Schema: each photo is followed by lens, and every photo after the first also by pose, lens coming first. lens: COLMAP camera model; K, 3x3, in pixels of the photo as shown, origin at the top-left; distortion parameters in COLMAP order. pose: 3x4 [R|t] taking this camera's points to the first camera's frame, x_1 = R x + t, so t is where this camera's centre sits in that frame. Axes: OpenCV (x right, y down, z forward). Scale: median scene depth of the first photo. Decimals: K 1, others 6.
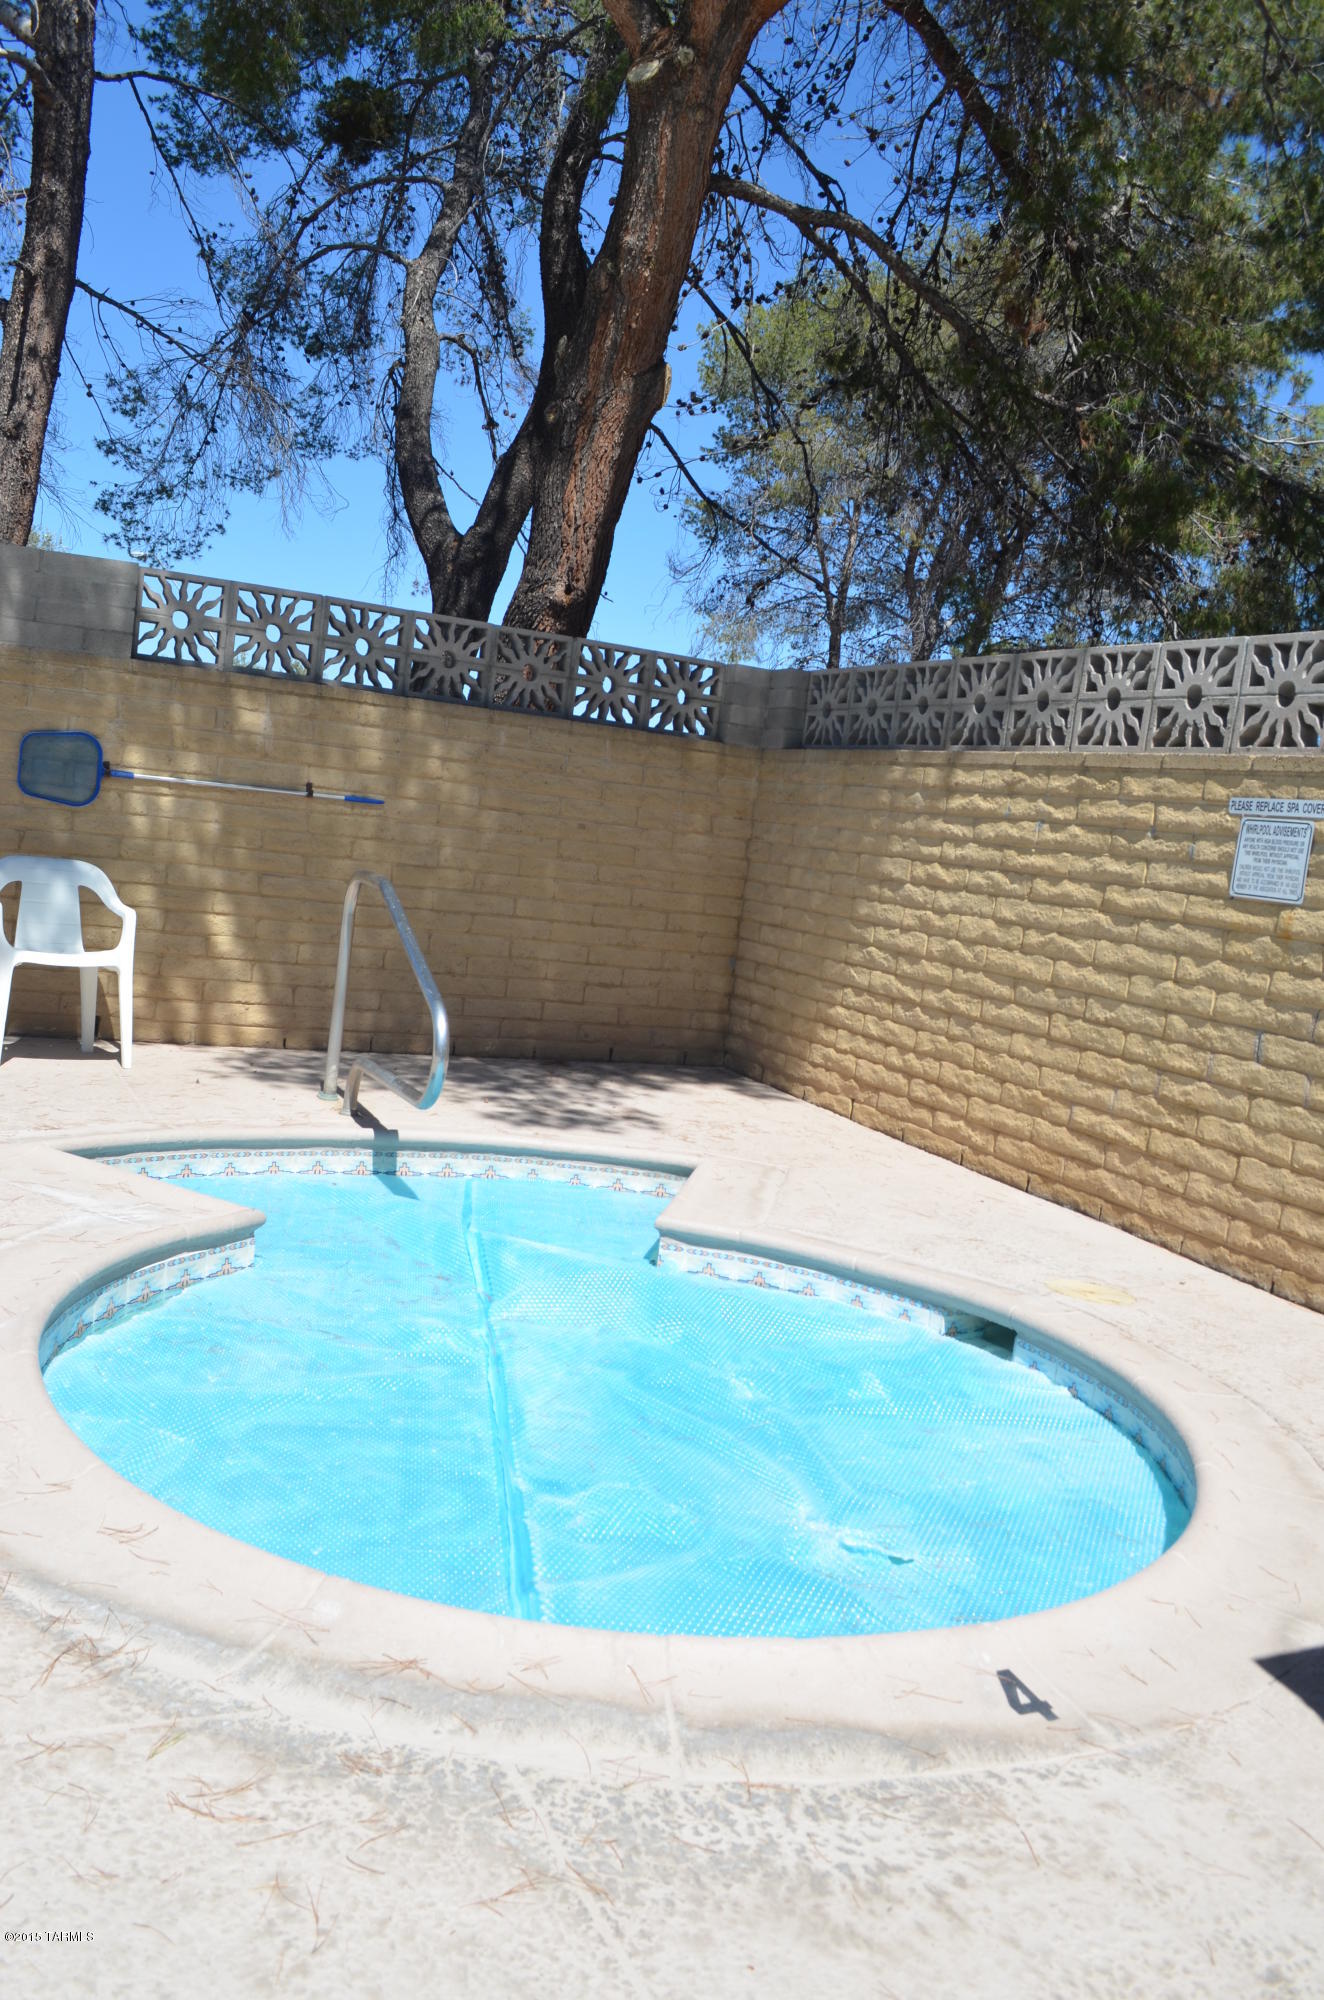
lens RADIAL K [[1571.4, 0, 662.3], [0, 1571.4, 992.8], [0, 0, 1]] dist [-0.085588, 0.015499]
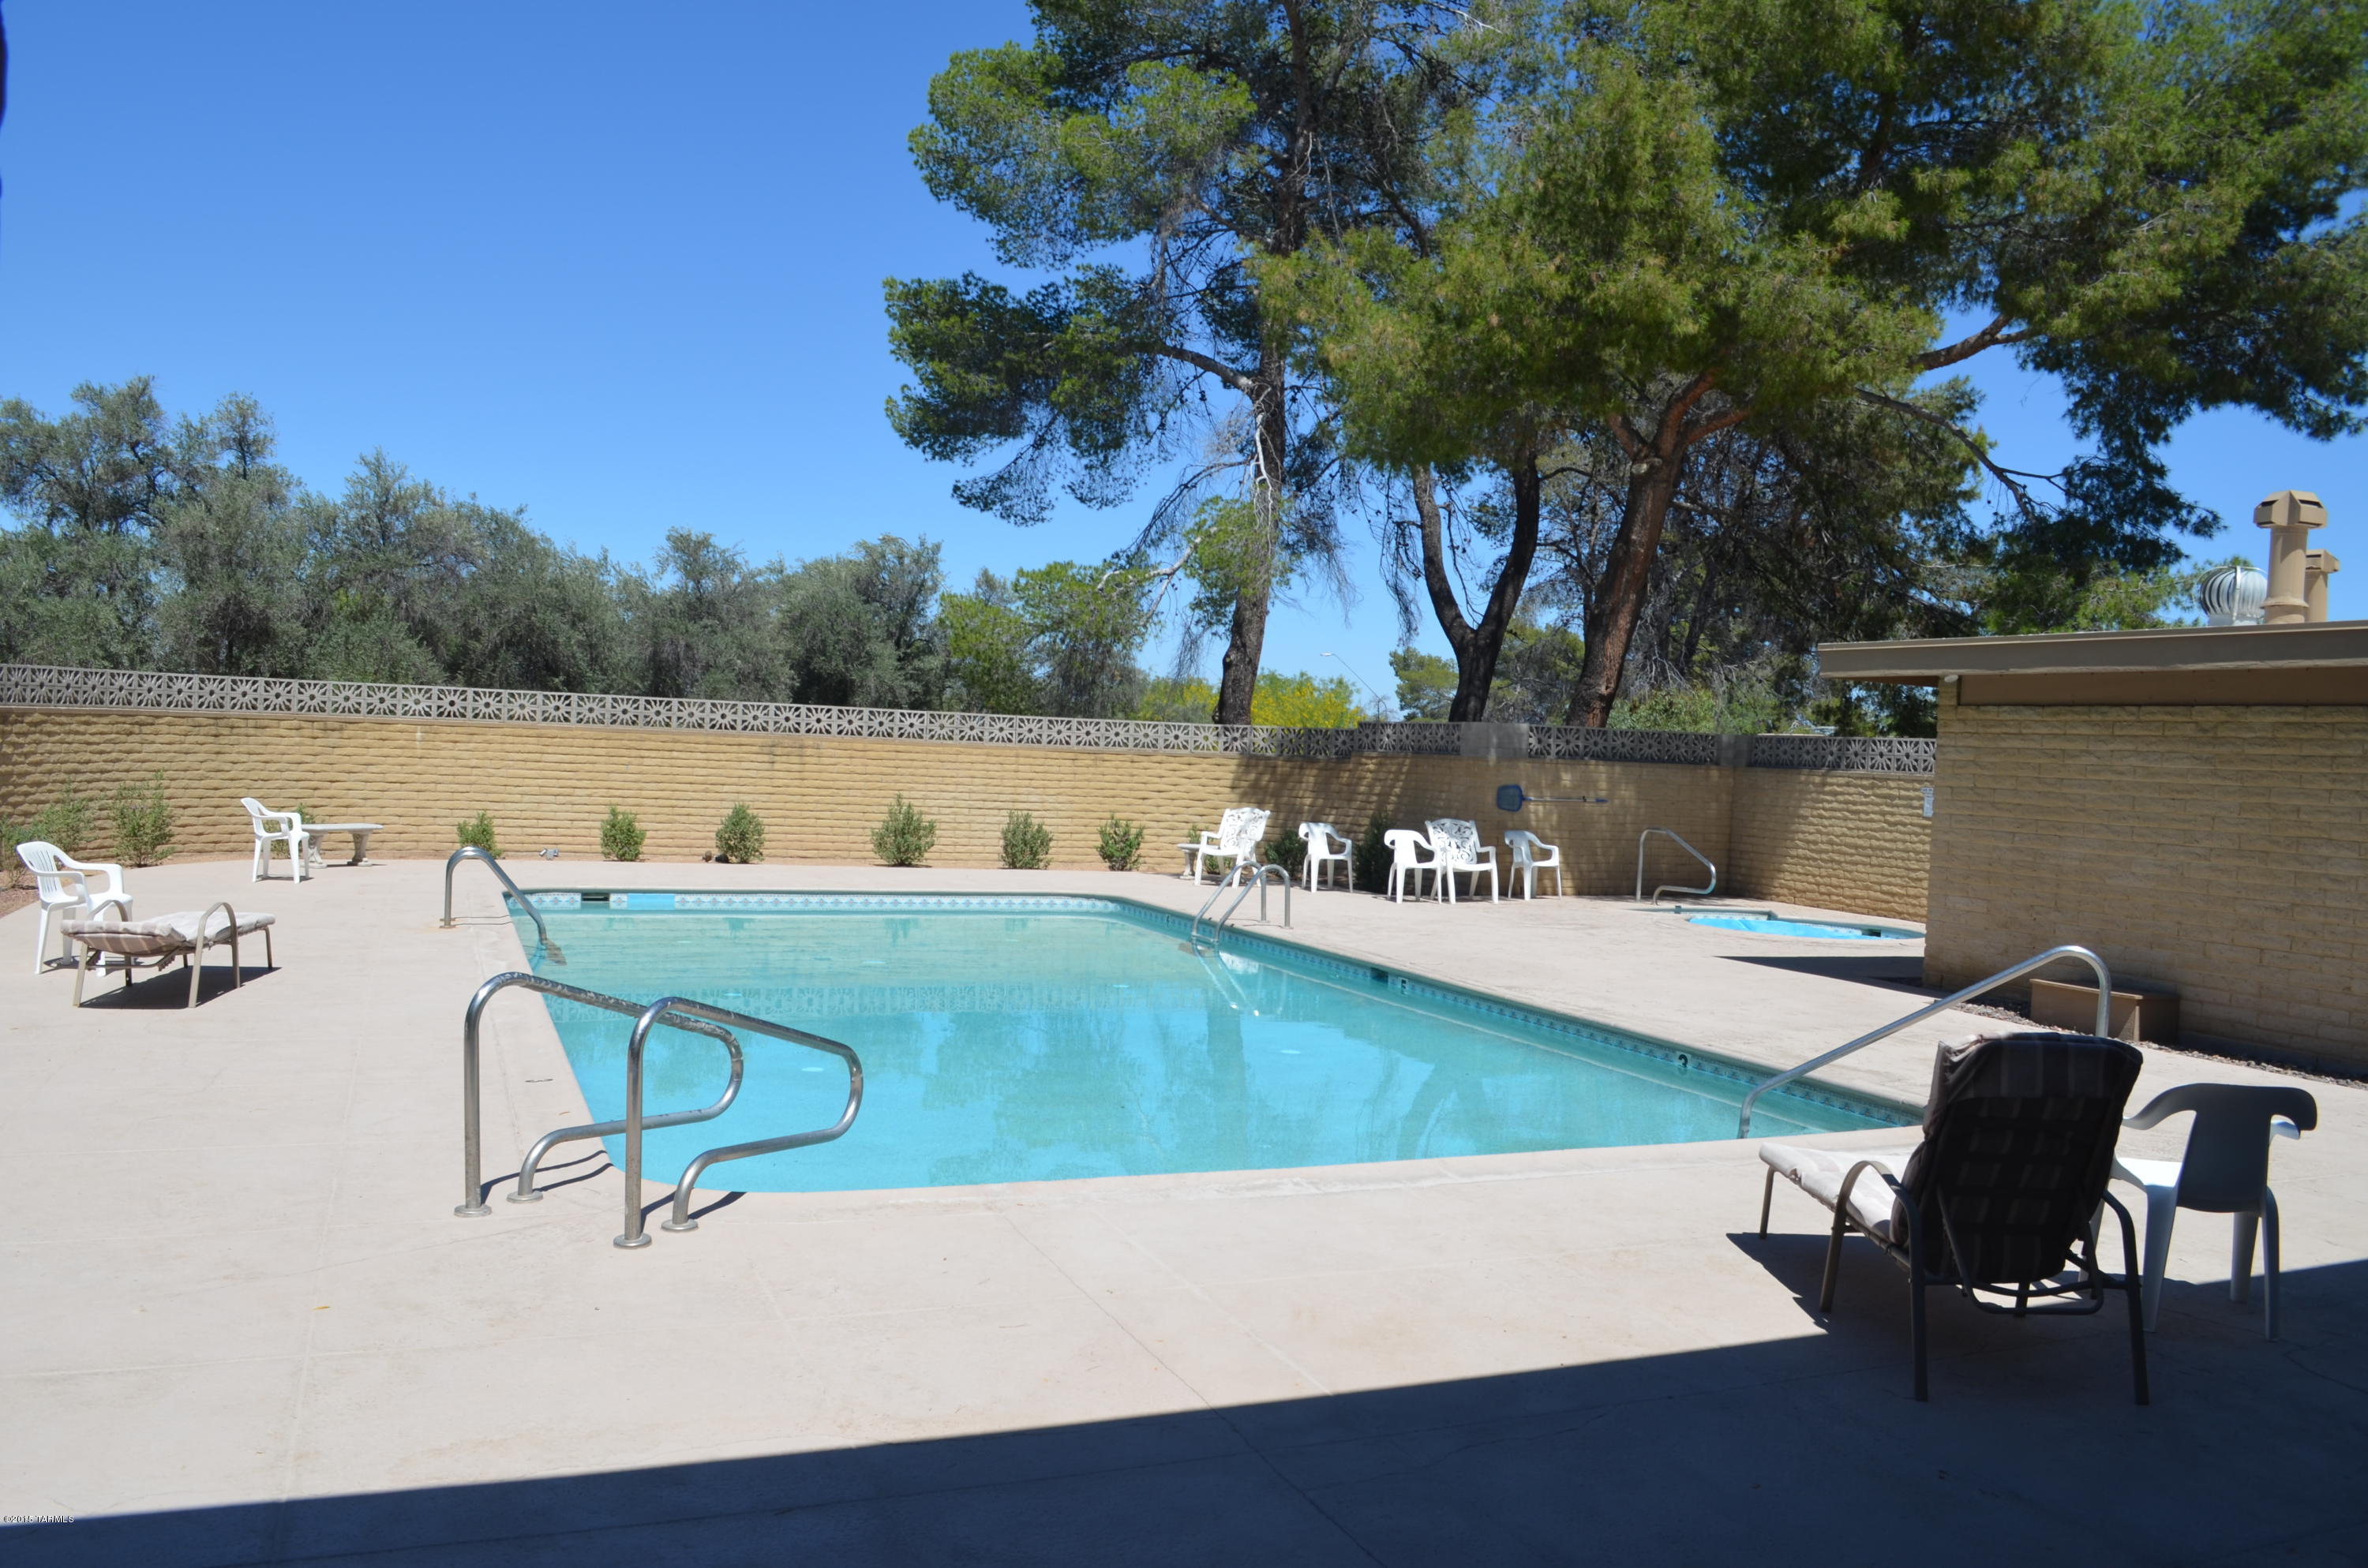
lens RADIAL K [[1860.3, 0, 1203.7], [0, 1860.3, 786.0], [0, 0, 1]] dist [-0.085588, 0.015499]
pose [[0.996505, -0.075491, -0.035759, -0.843087], [0.072283, 0.993857, -0.083809, 0.076446], [0.041866, 0.080931, 0.995840, -2.454450]]
